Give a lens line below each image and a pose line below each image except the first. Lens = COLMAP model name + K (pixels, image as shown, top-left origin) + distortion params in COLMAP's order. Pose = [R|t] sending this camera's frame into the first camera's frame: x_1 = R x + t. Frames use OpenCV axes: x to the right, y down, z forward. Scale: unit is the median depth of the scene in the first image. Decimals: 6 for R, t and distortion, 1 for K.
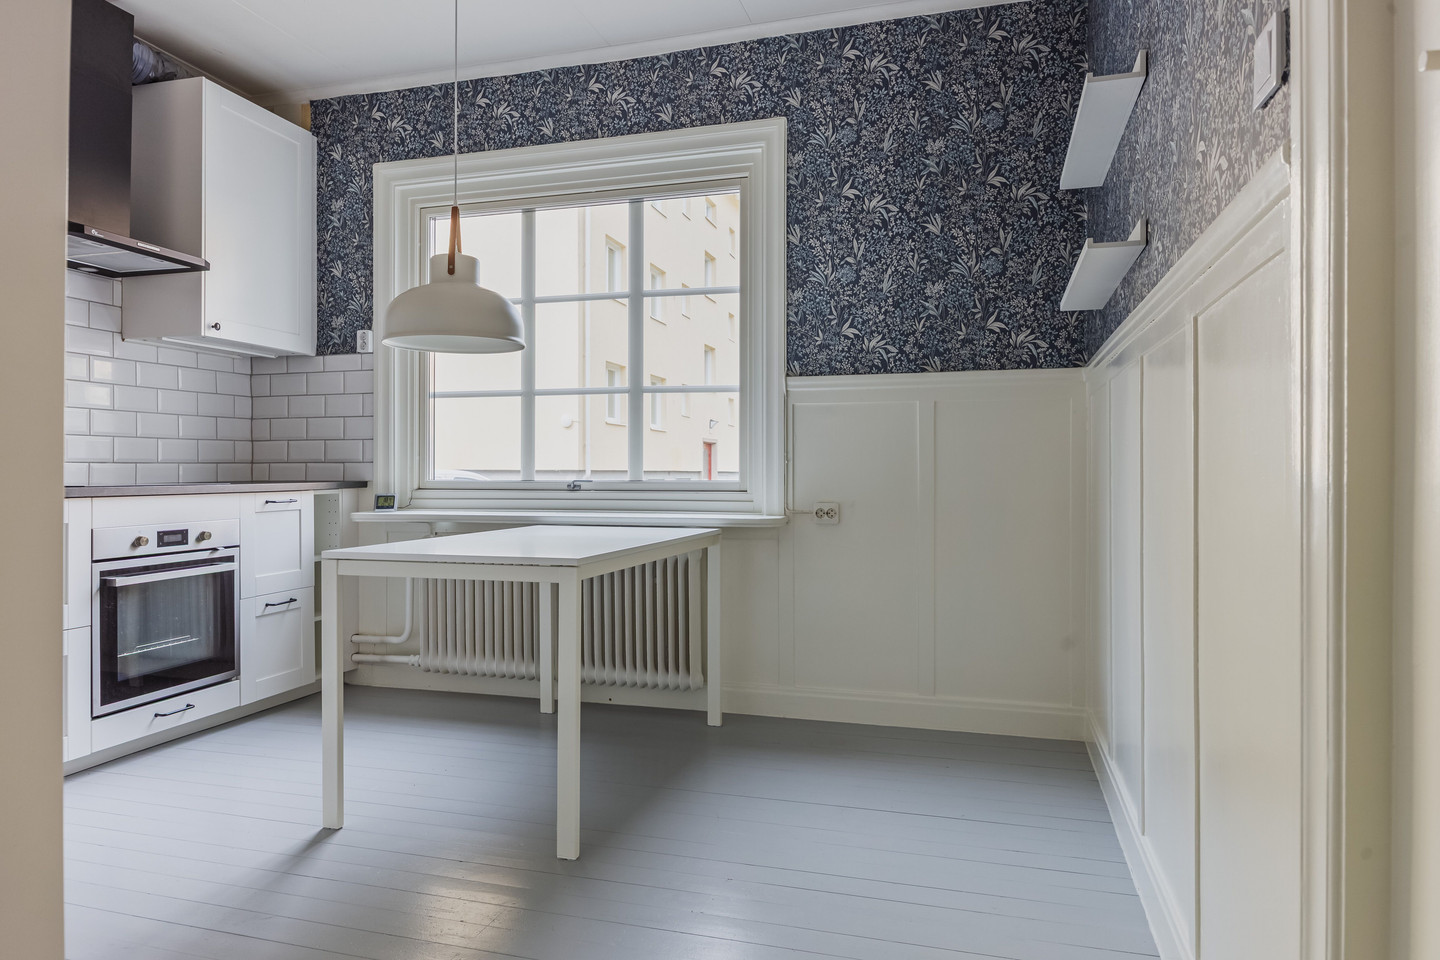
lens RADIAL K [[906.0, 0, 732.1], [0, 906.0, 469.2], [0, 0, 1]] dist [0.007198, -0.011812]
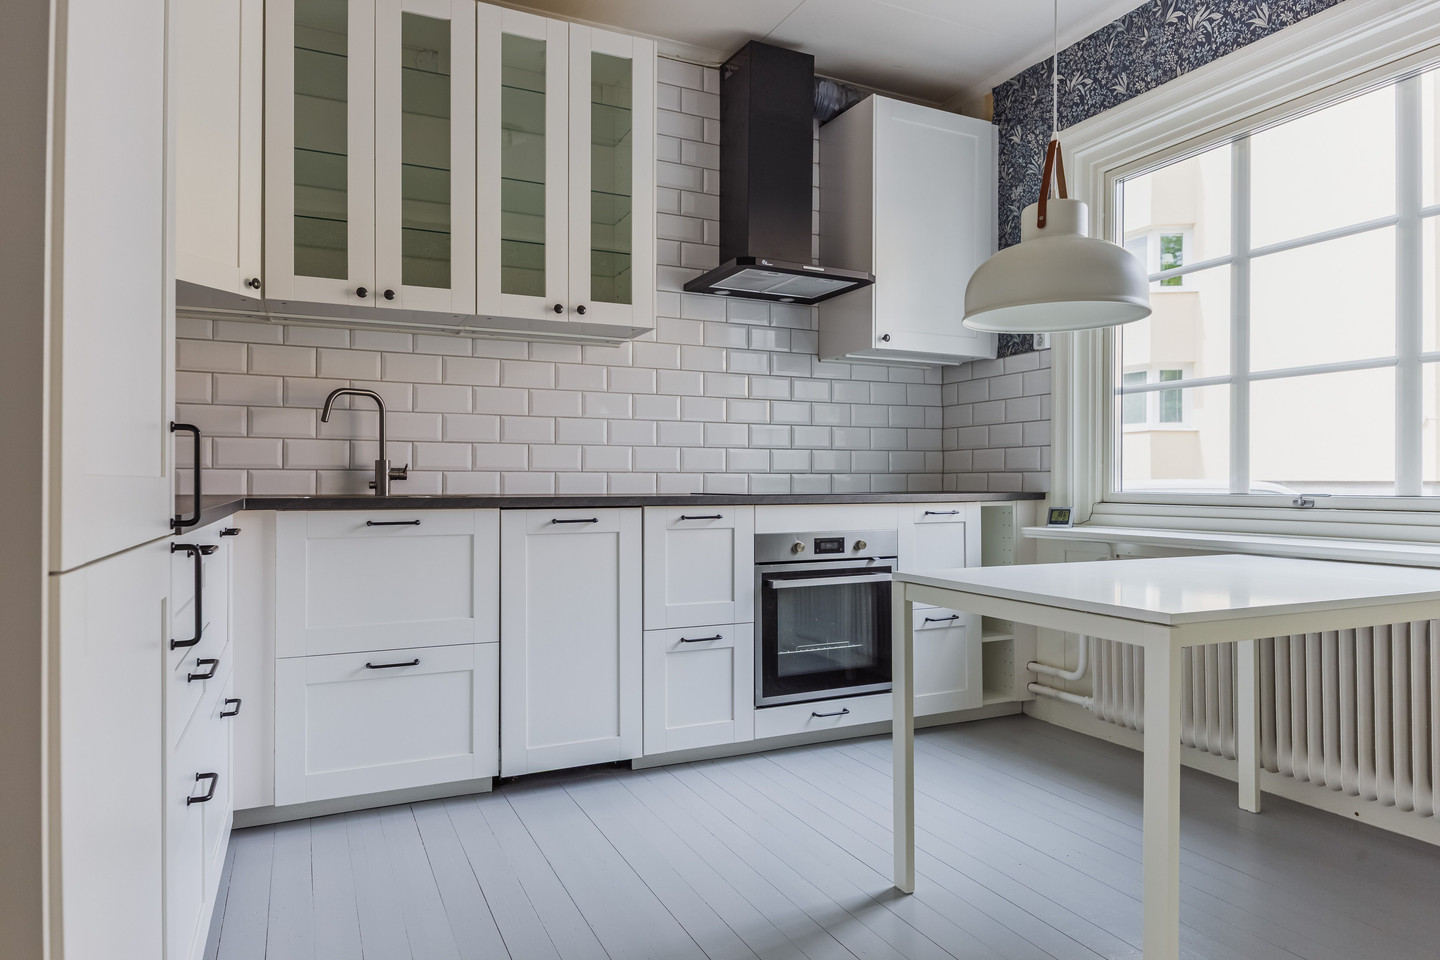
lens RADIAL K [[906.0, 0, 707.0], [0, 906.0, 482.4], [0, 0, 1]] dist [0.007198, -0.011812]
pose [[0.658534, 0.001169, -0.752550, 0.055642], [0.000929, 0.999997, 0.002366, 0.000866], [0.752550, -0.002257, 0.658531, 0.171769]]
